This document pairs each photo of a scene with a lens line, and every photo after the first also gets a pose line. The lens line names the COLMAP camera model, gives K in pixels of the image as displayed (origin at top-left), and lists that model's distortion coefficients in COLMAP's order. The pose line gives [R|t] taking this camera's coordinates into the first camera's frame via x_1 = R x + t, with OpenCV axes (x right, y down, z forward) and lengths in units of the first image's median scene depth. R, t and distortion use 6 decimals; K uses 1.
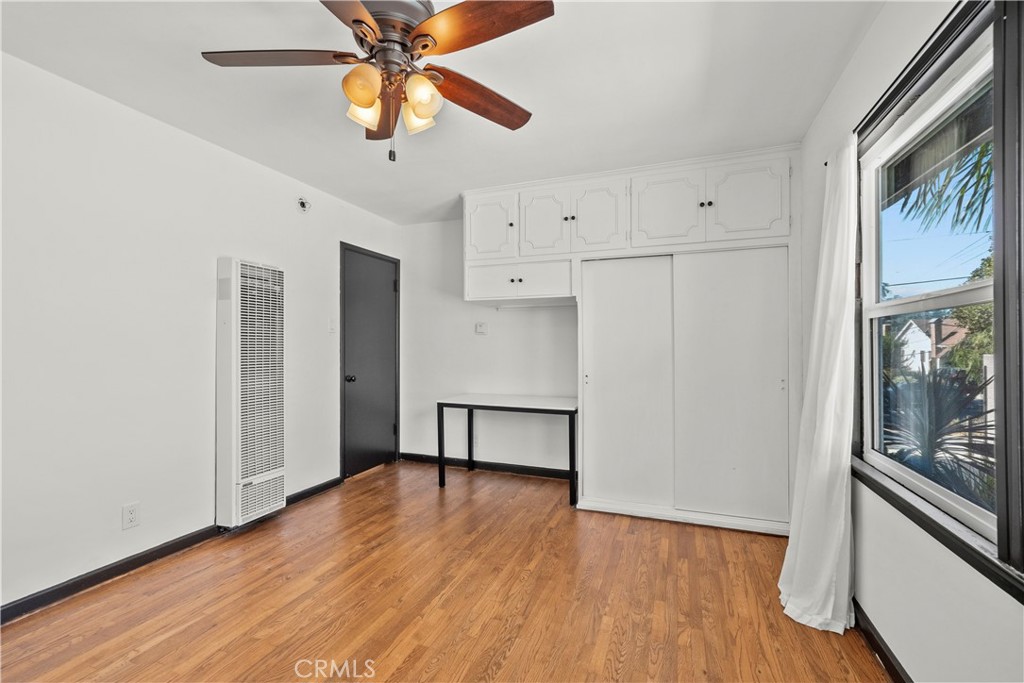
lens RADIAL K [[444.8, 0, 505.9], [0, 444.8, 340.7], [0, 0, 1]] dist [-0.000897, 0.000110]
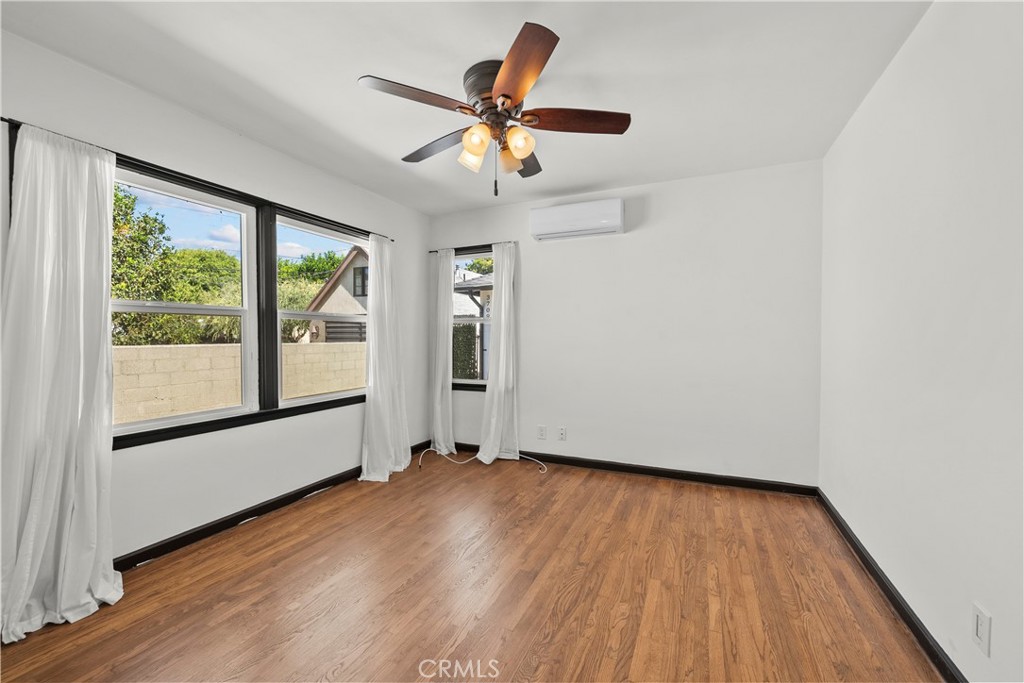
lens RADIAL K [[414.4, 0, 506.4], [0, 414.4, 341.7], [0, 0, 1]] dist [-0.001110, 0.000103]
pose [[-0.998369, -0.000303, 0.057087, -0.317458], [-0.000304, 1.000000, -0.000006, 0.025712], [-0.057087, -0.000023, -0.998369, 1.963843]]
